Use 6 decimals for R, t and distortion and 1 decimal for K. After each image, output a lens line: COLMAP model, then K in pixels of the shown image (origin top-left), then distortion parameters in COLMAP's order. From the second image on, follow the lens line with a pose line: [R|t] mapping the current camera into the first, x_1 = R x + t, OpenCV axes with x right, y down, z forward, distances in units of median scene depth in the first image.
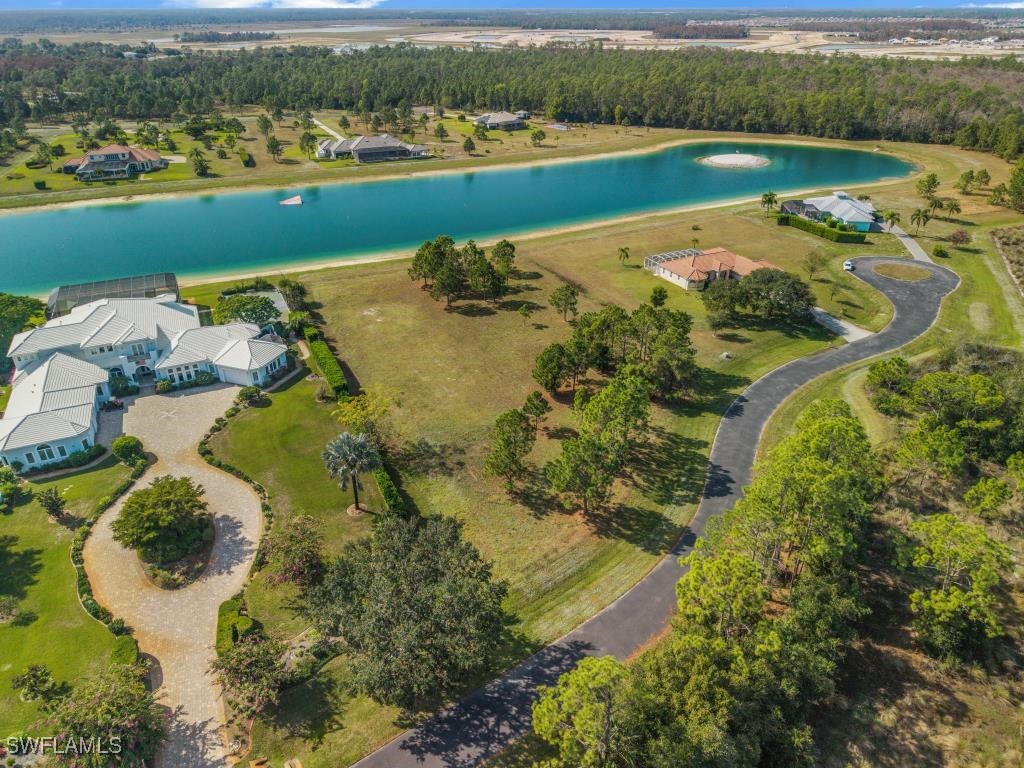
lens RADIAL K [[693.6, 0, 516.0], [0, 693.6, 380.6], [0, 0, 1]] dist [0.008431, -0.002927]
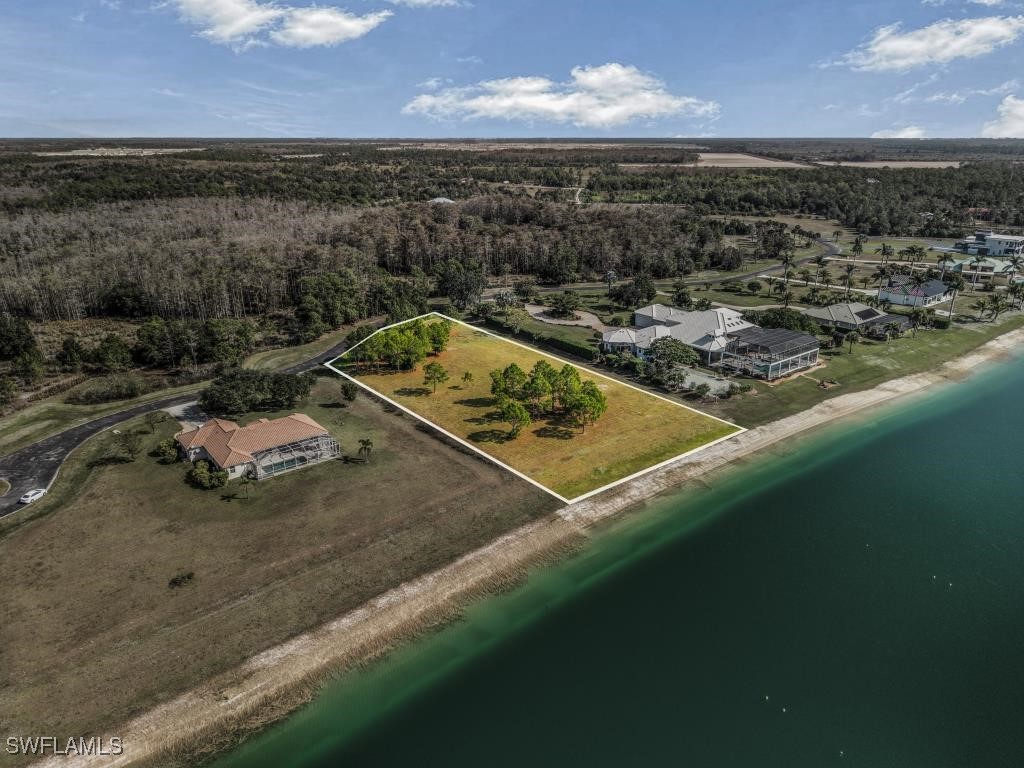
lens RADIAL K [[693.6, 0, 516.0], [0, 693.6, 380.6], [0, 0, 1]] dist [0.008431, -0.002927]
pose [[-0.975887, 0.071323, -0.206297, 0.221925], [-0.105382, 0.673722, 0.731432, -1.215561], [0.191154, 0.735535, -0.649960, 2.222158]]
